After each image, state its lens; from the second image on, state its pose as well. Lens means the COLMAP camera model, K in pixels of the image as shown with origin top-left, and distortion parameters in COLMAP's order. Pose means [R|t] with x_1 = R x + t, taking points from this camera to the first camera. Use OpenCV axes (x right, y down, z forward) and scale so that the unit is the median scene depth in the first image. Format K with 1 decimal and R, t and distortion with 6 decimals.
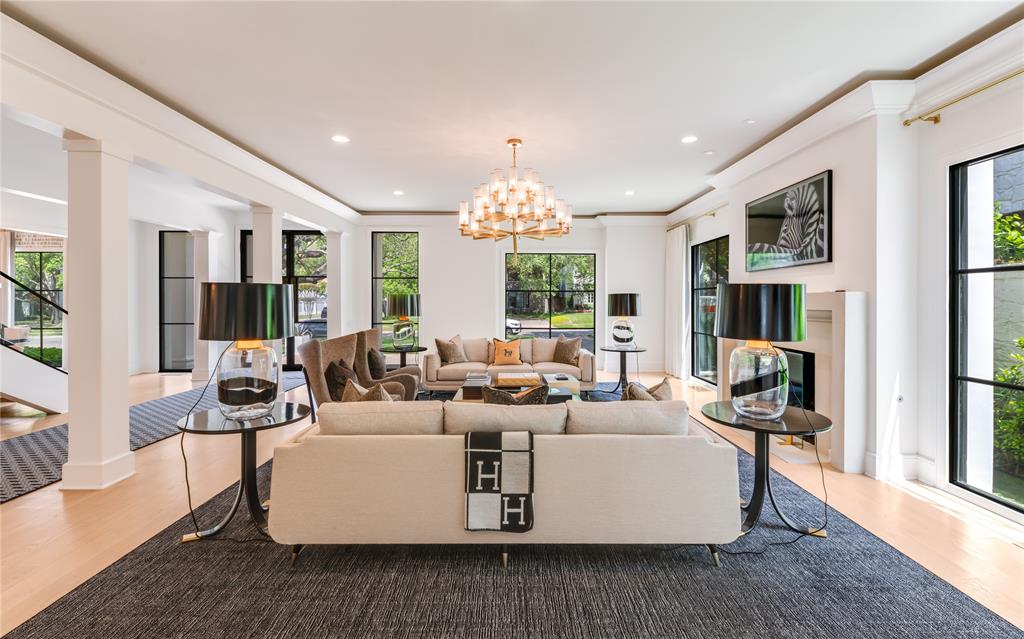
lens RADIAL K [[455.3, 0, 501.8], [0, 455.3, 301.3], [0, 0, 1]] dist [-0.000933, -0.000477]
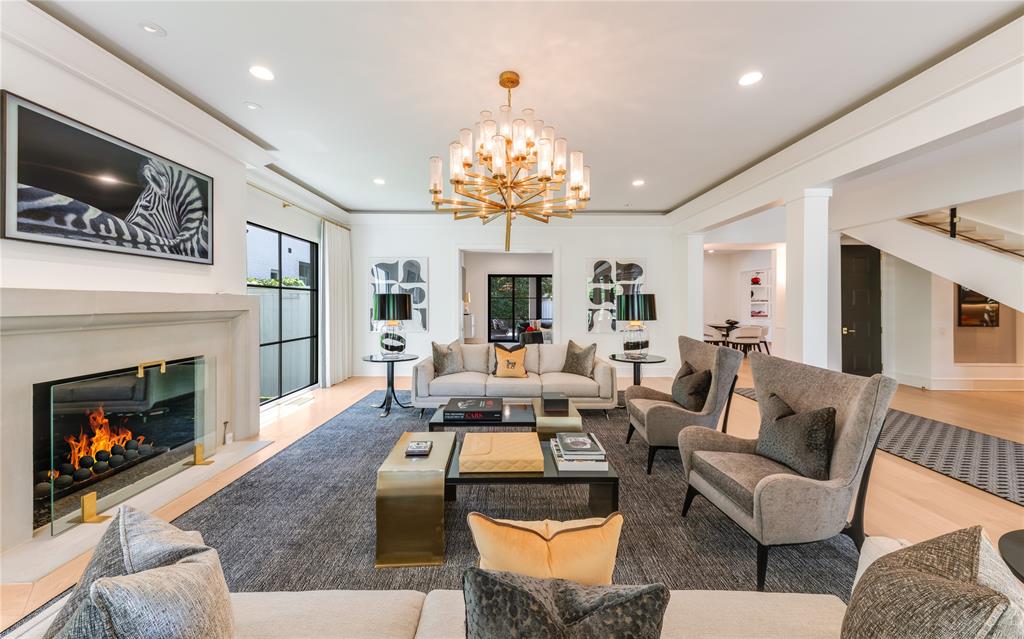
lens RADIAL K [[374.8, 0, 512.7], [0, 374.8, 306.5], [0, 0, 1]] dist [-0.001635, -0.000225]
pose [[-0.999742, -0.003087, -0.022500, 0.035797], [-0.003223, 0.999977, 0.006030, 0.002360], [0.022481, 0.006101, -0.999729, 1.758231]]
